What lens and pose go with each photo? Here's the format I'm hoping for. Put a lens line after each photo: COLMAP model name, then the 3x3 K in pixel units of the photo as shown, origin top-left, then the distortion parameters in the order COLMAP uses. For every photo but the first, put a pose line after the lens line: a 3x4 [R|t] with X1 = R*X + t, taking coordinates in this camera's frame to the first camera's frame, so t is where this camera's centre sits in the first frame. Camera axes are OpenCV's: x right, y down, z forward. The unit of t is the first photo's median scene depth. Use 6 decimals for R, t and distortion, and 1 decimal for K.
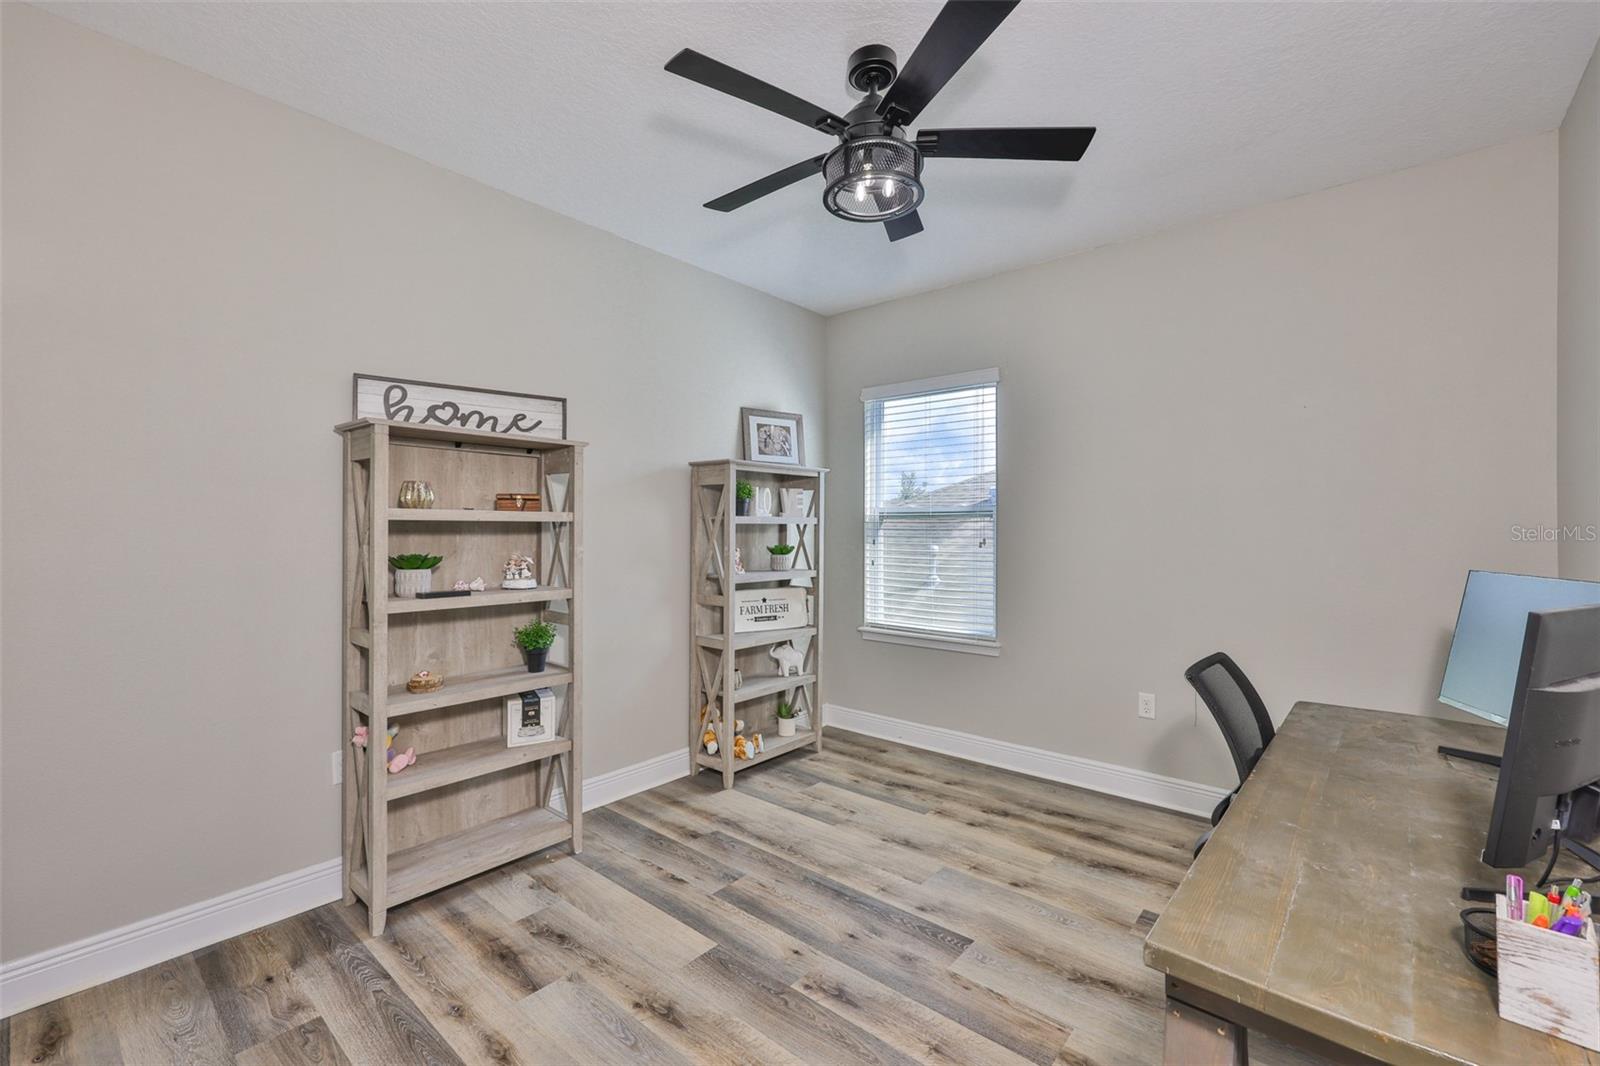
lens RADIAL K [[679.9, 0, 802.3], [0, 679.9, 525.9], [0, 0, 1]] dist [-0.000298, 0.000183]
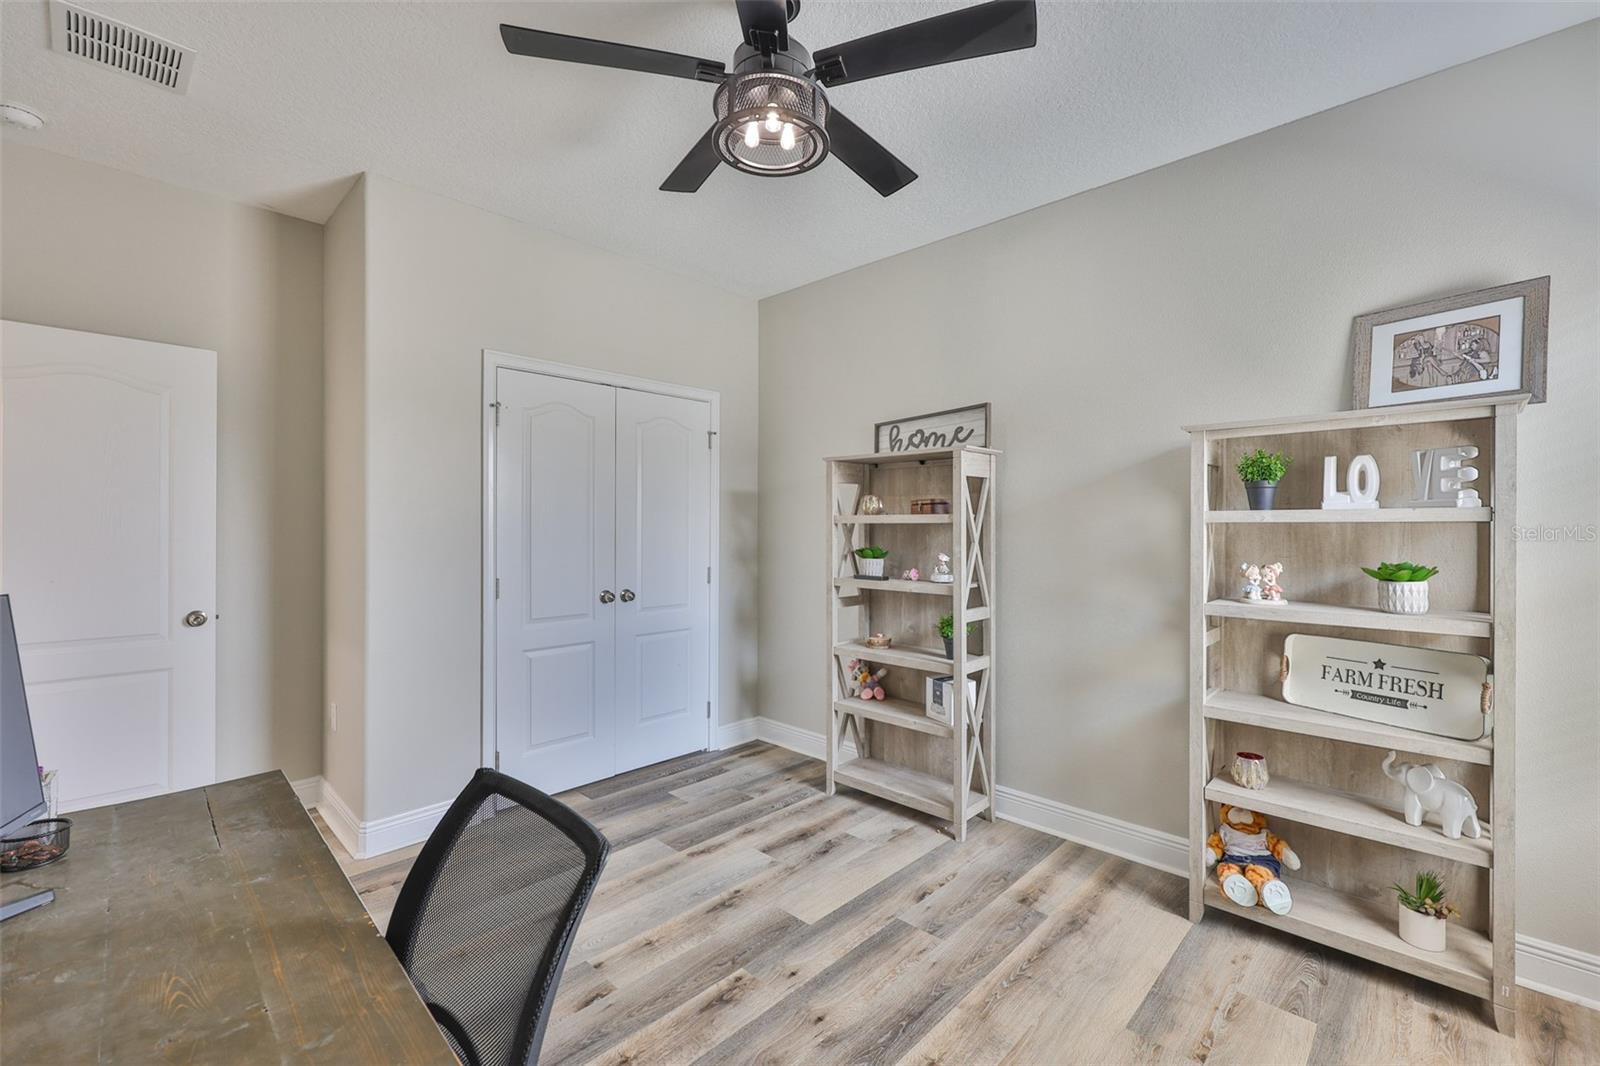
lens RADIAL K [[679.9, 0, 802.3], [0, 679.9, 525.9], [0, 0, 1]] dist [-0.000298, 0.000183]
pose [[-0.065608, -0.005215, -0.997832, 0.759680], [0.000555, 0.999986, -0.005263, 0.003769], [0.997845, -0.000899, -0.065604, 0.865495]]
